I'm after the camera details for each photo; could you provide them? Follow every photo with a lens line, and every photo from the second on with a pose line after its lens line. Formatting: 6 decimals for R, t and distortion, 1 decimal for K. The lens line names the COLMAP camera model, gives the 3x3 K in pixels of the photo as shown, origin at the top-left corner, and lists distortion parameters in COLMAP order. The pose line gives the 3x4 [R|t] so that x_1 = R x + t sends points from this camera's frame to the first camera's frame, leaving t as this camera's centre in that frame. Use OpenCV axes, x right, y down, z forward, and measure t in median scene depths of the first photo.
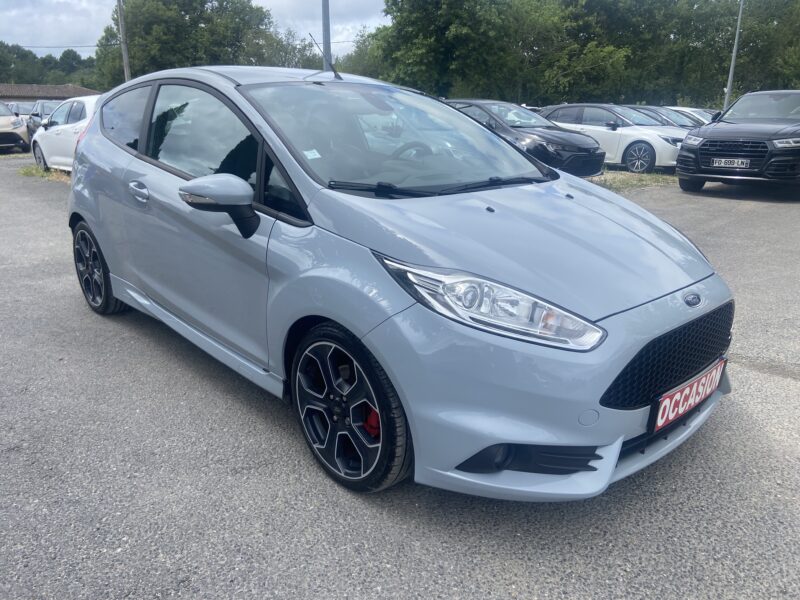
lens RADIAL K [[602.9, 0, 402.8], [0, 602.9, 305.0], [0, 0, 1]] dist [0.106823, -0.140518]
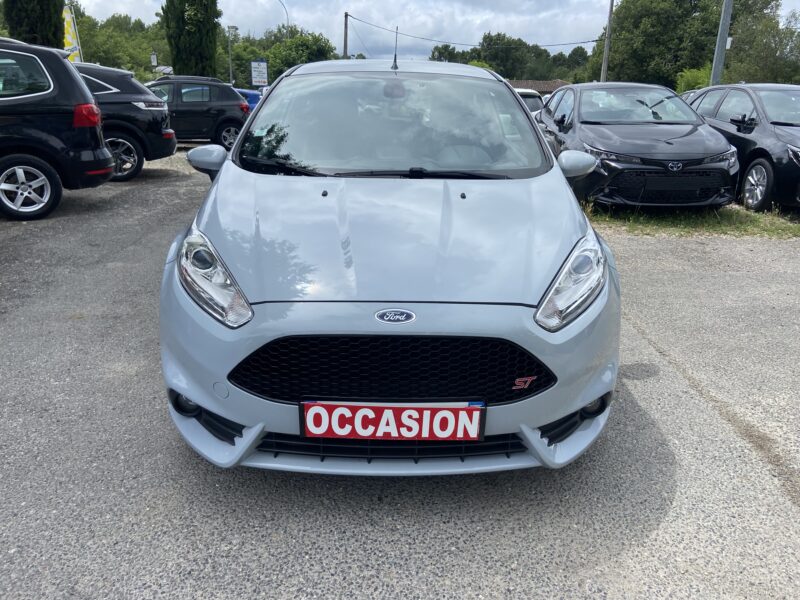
lens RADIAL K [[597.2, 0, 401.7], [0, 597.2, 306.1], [0, 0, 1]] dist [0.105616, -0.127611]
pose [[0.737505, 0.220670, -0.638272, 1.077175], [-0.211452, 0.973041, 0.092082, -0.108049], [0.641384, 0.067053, 0.764284, 0.370612]]
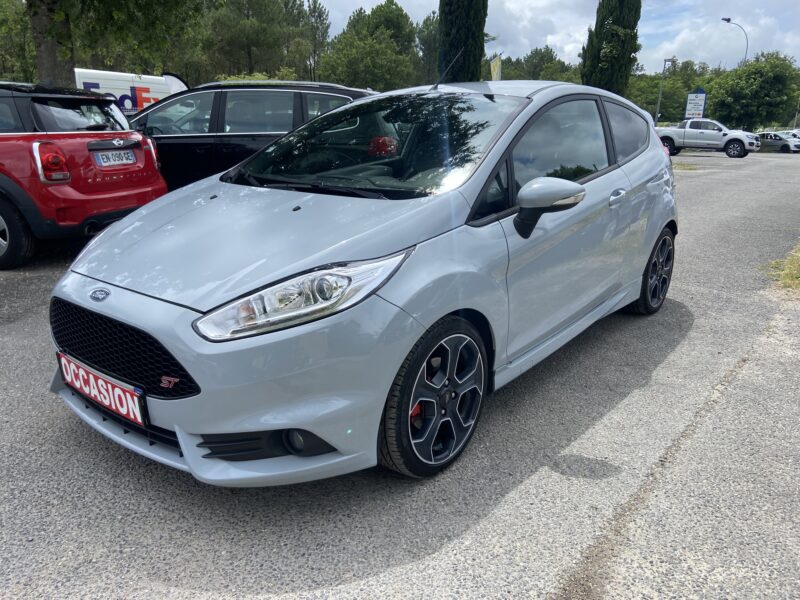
lens RADIAL K [[597.2, 0, 401.7], [0, 597.2, 306.1], [0, 0, 1]] dist [0.105616, -0.127611]
pose [[0.129933, 0.269988, -0.954057, 1.586427], [-0.304359, 0.926620, 0.220773, -0.385269], [0.943654, 0.261690, 0.202572, 1.342967]]
